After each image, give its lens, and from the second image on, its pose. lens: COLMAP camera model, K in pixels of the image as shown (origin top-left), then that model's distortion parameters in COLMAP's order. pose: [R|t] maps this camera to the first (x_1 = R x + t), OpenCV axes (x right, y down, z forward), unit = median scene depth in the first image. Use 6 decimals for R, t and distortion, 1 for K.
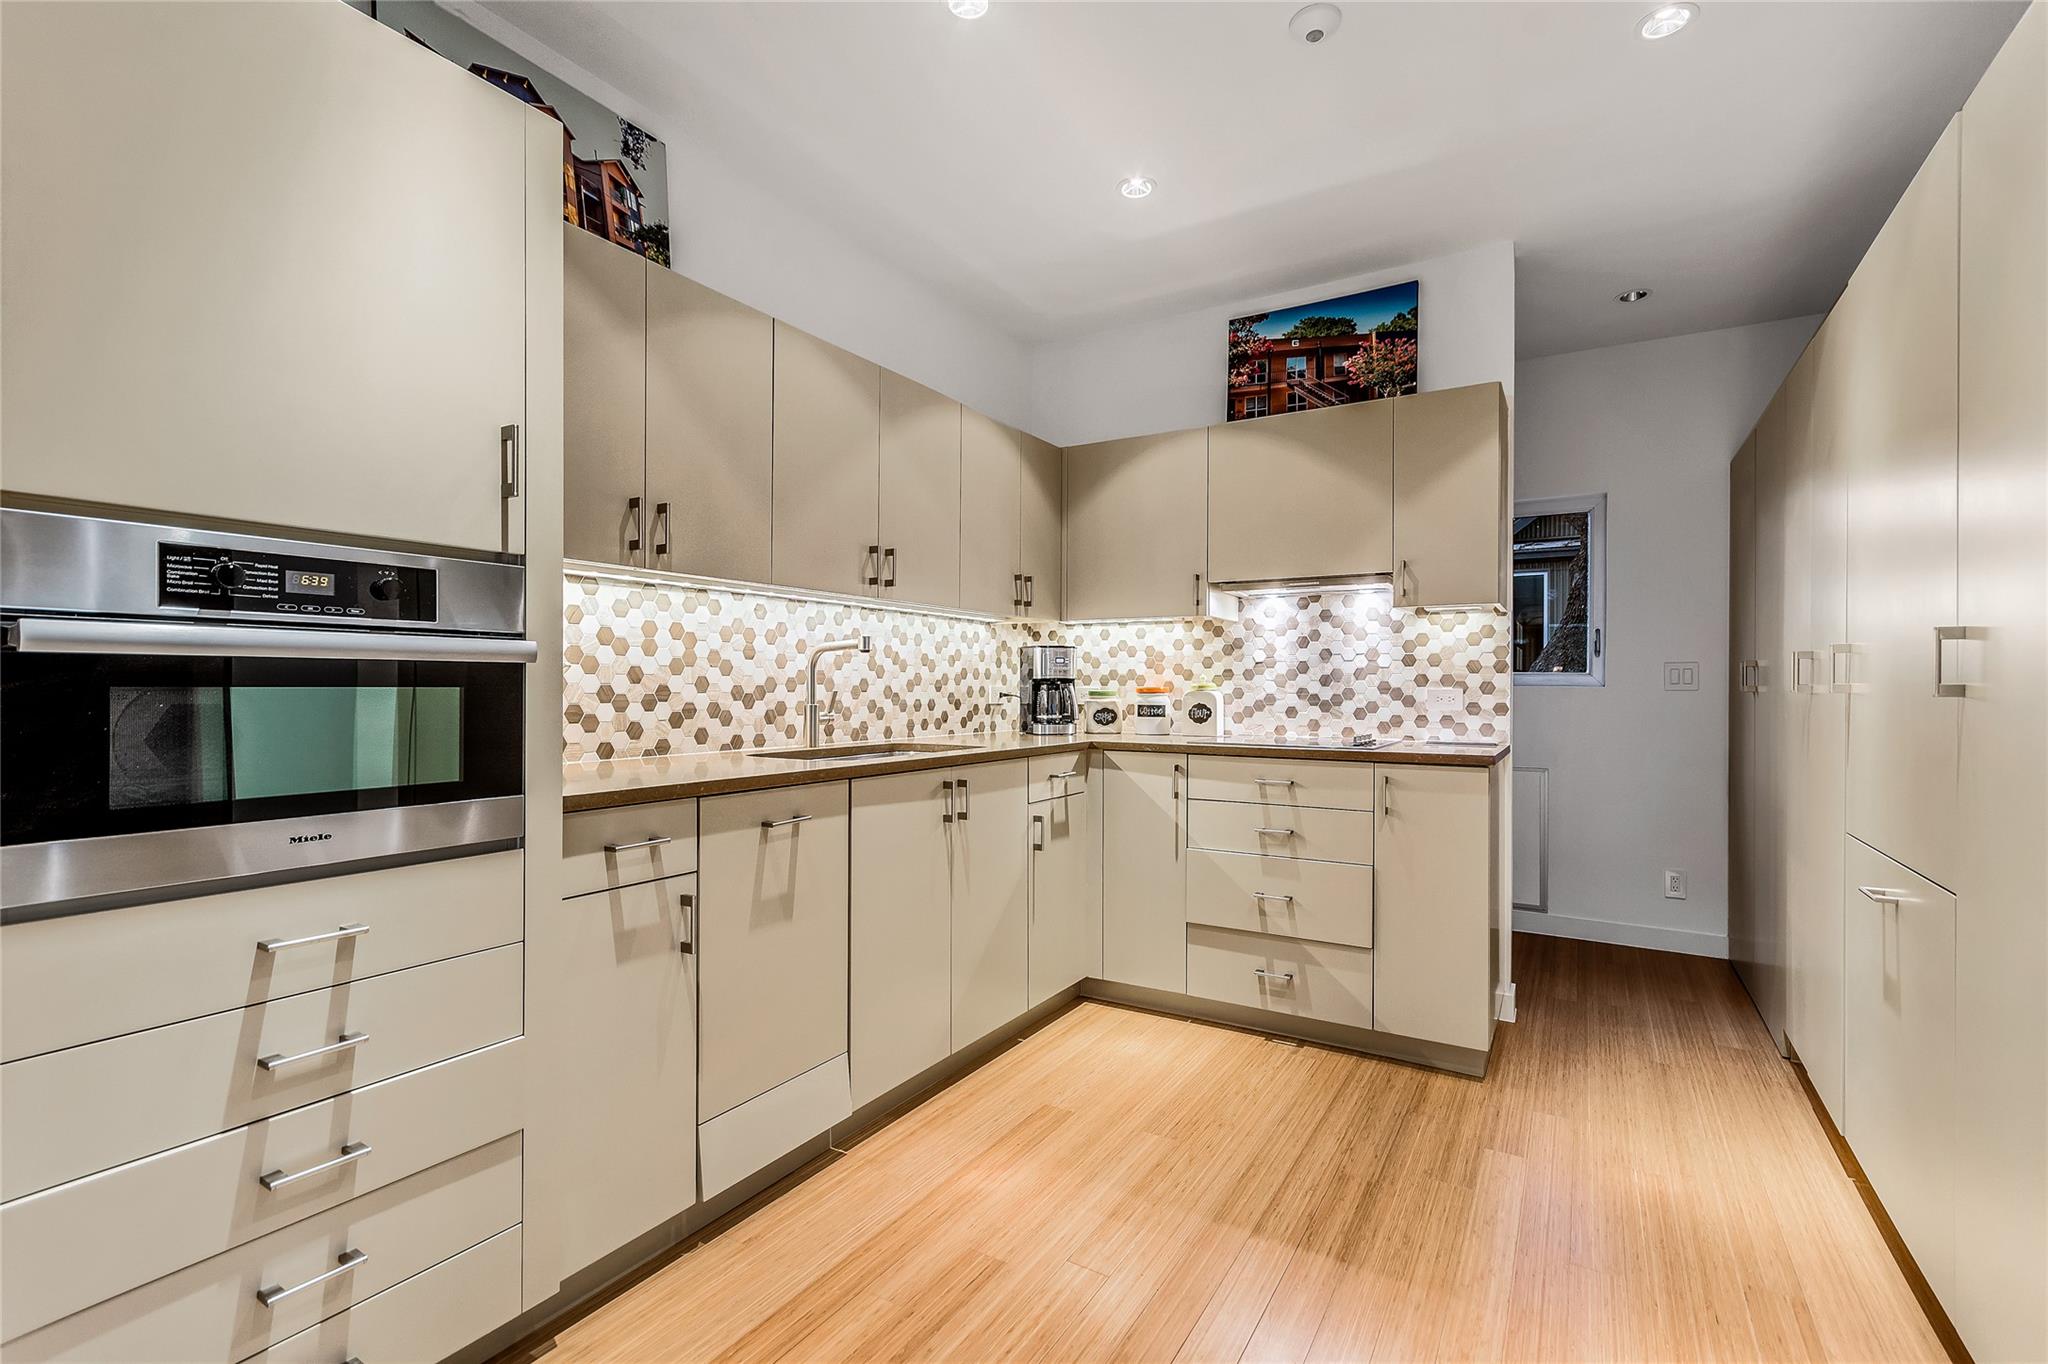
lens RADIAL K [[921.1, 0, 1024.0], [0, 921.1, 682.0], [0, 0, 1]] dist [0.001920, -0.000032]
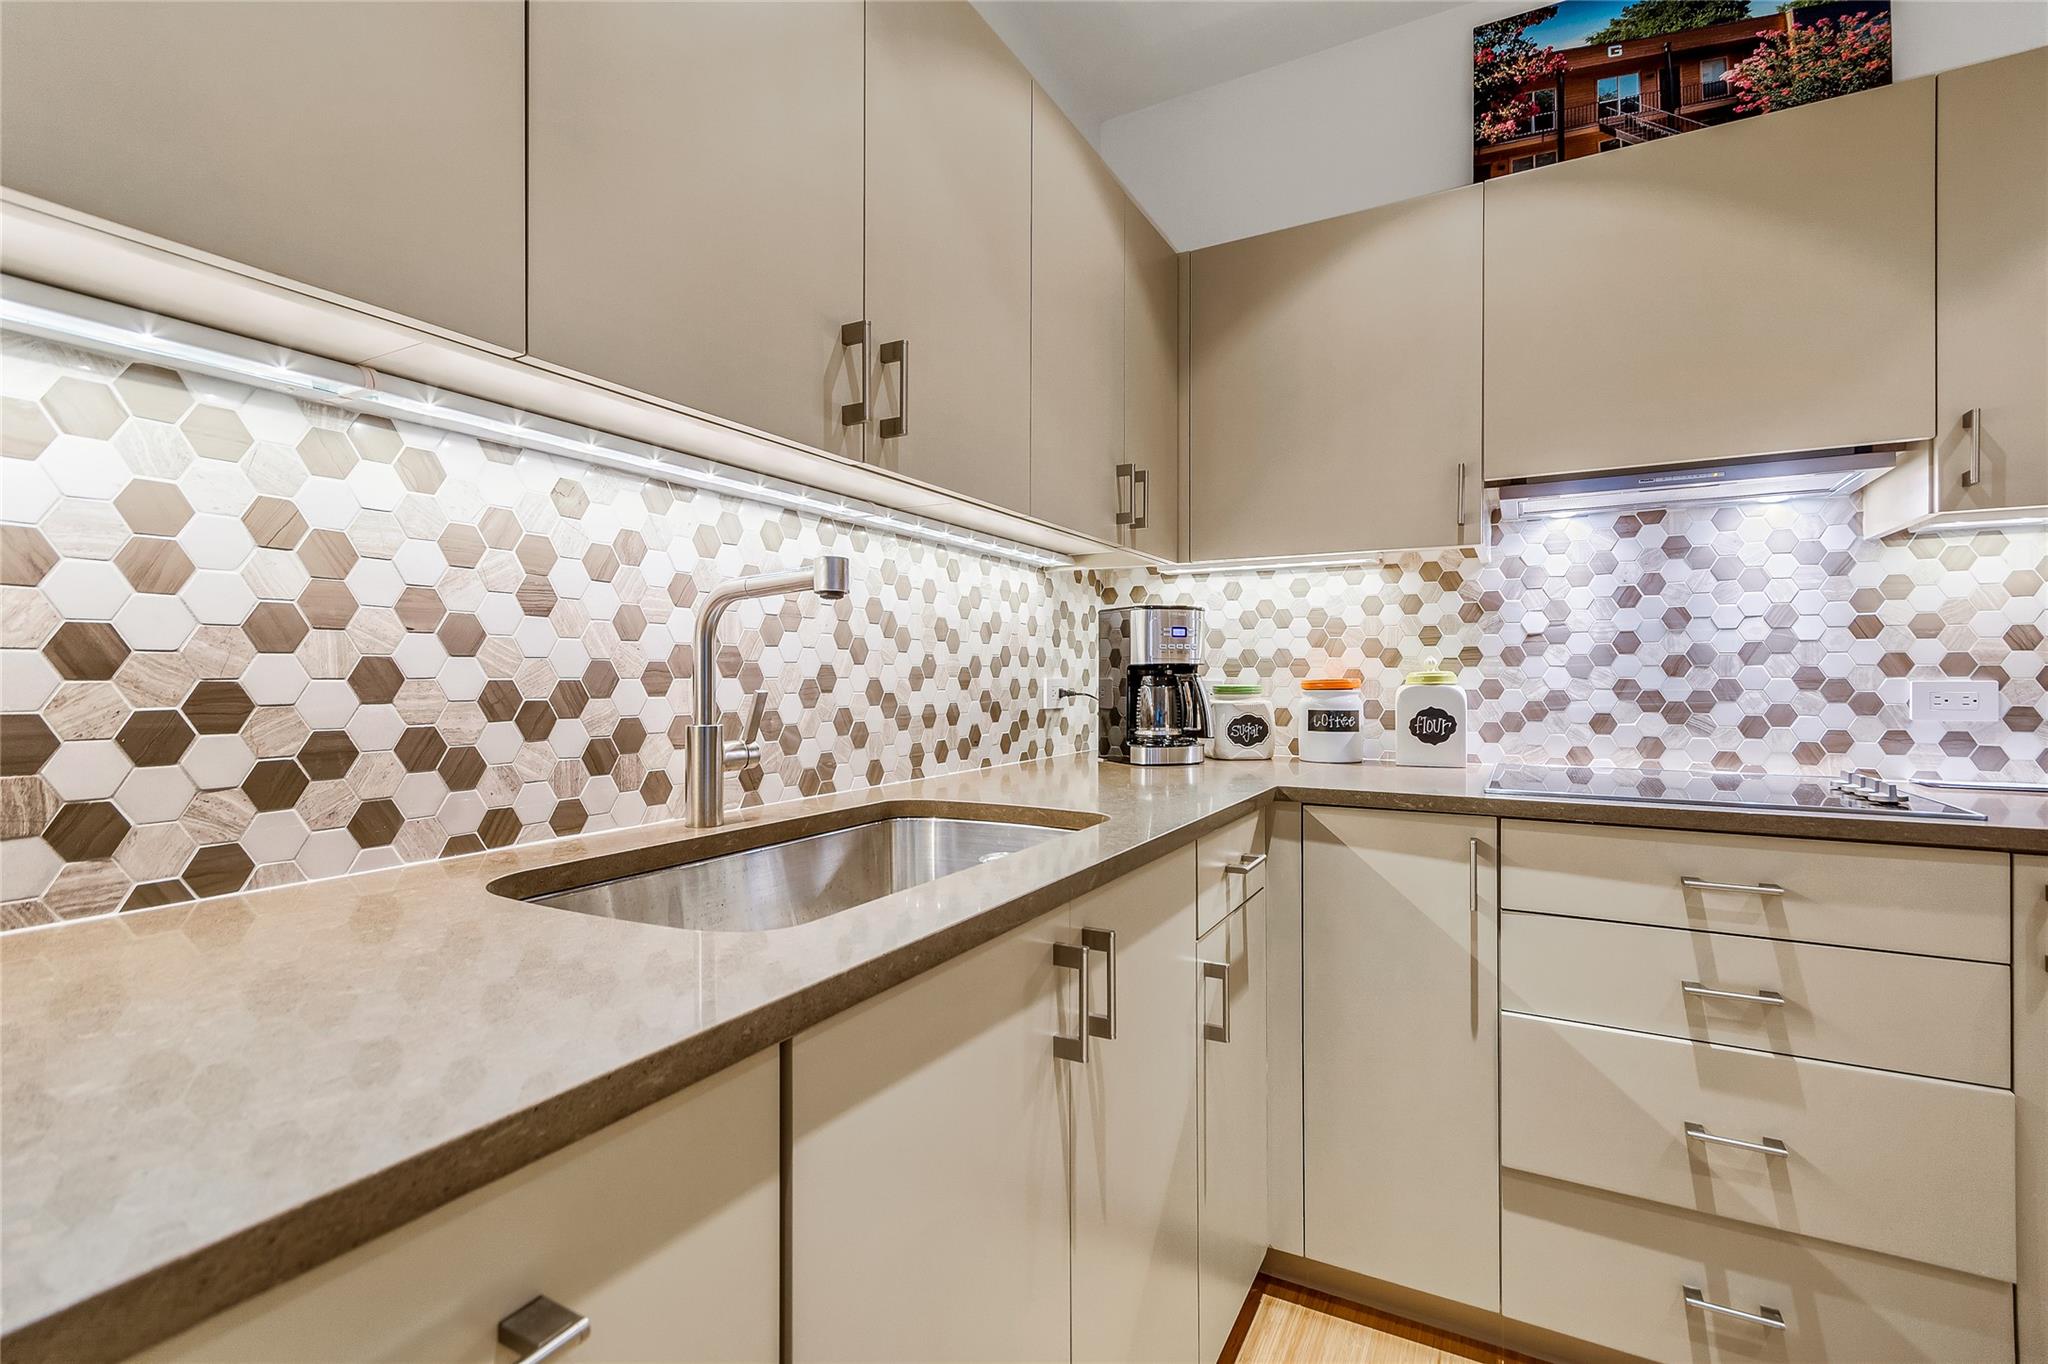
lens RADIAL K [[921.1, 0, 1024.0], [0, 921.1, 682.0], [0, 0, 1]] dist [0.001920, -0.000032]
pose [[0.998980, -0.004491, 0.044920, -0.087405], [0.004012, 0.999934, 0.010751, 0.000511], [-0.044965, -0.010560, 0.998933, 0.486610]]
